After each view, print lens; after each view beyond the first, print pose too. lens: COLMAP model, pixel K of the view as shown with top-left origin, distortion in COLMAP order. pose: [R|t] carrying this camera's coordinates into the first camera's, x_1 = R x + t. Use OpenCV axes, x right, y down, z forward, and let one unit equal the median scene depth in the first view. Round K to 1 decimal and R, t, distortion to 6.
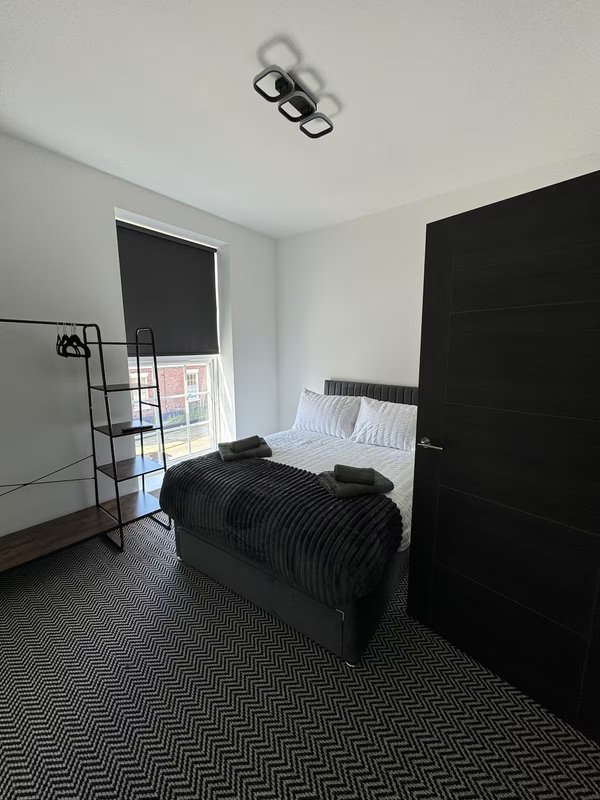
lens RADIAL K [[318.4, 0, 300.9], [0, 318.4, 398.1], [0, 0, 1]] dist [-0.001482, -0.000272]
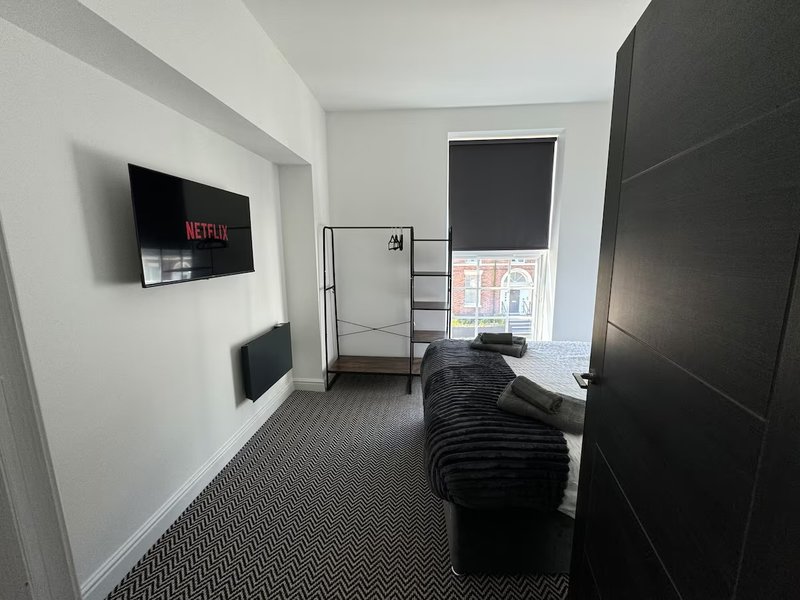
lens RADIAL K [[318.4, 0, 401.2], [0, 318.4, 299.5], [0, 0, 1]] dist [-0.001482, -0.000272]
pose [[0.567021, 0.137509, -0.812145, 0.596532], [-0.121956, 0.989115, 0.082326, -0.030523], [0.814625, 0.052365, 0.577619, 0.211523]]
